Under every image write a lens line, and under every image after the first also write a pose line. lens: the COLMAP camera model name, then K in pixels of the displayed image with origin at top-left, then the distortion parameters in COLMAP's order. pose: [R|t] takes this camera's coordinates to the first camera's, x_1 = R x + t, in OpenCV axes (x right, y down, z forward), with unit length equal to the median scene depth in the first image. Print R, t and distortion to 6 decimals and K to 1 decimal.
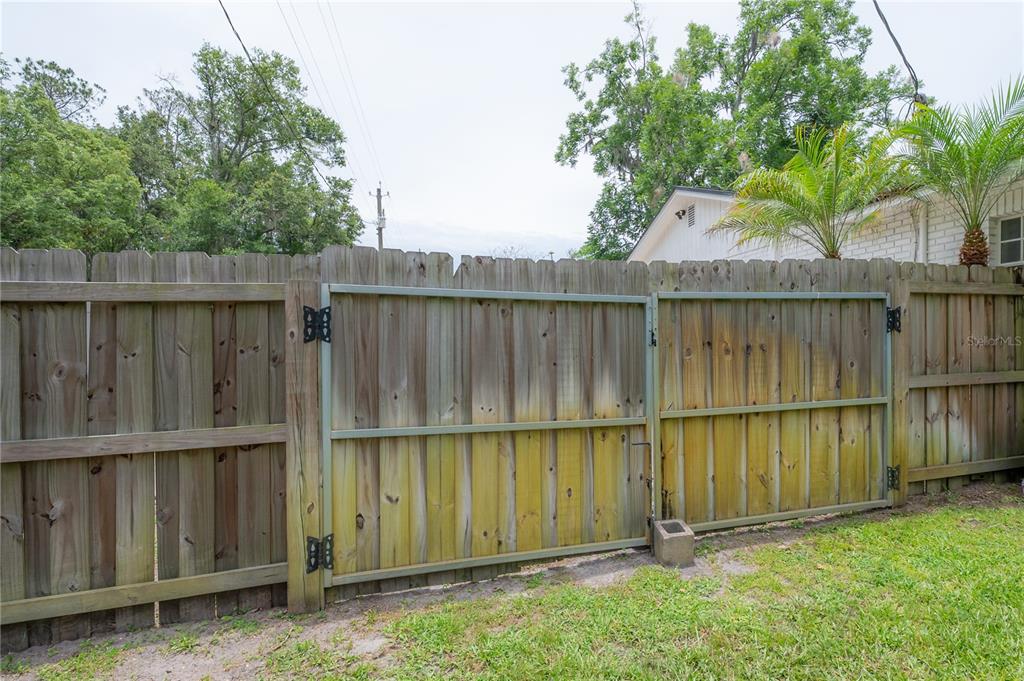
lens RADIAL K [[511.2, 0, 586.2], [0, 511.2, 339.9], [0, 0, 1]] dist [-0.003314, -0.000002]
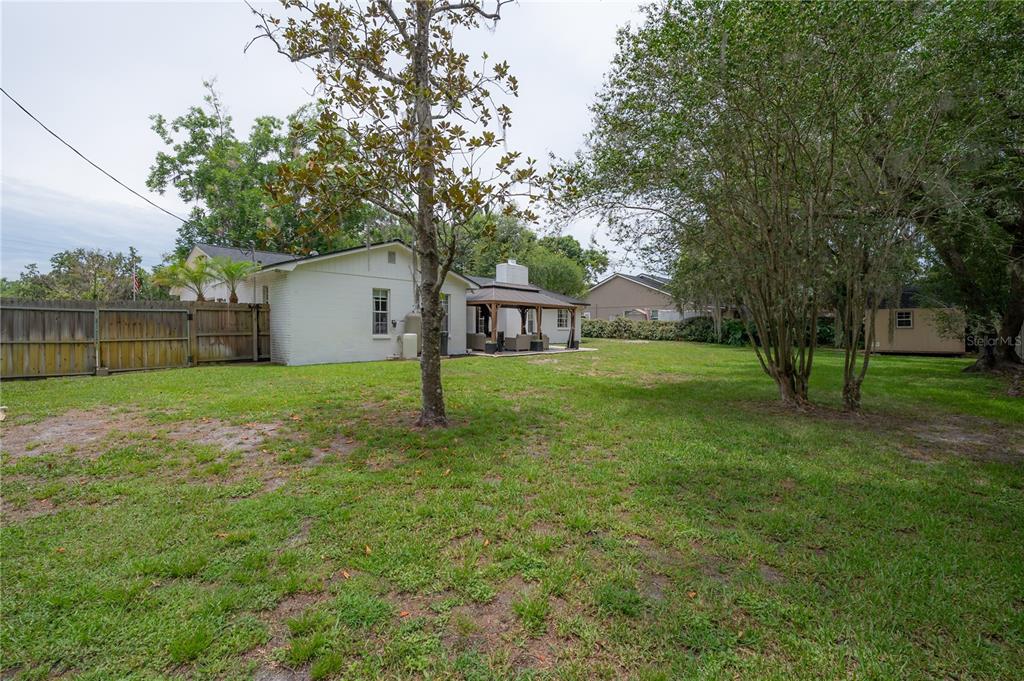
lens RADIAL K [[455.0, 0, 524.9], [0, 455.0, 328.9], [0, 0, 1]] dist [0.002823, 0.000894]
pose [[0.840641, 0.006704, 0.541552, 0.142582], [-0.003527, 0.999970, -0.006904, 0.010297], [-0.541582, 0.003893, 0.840639, -0.533273]]
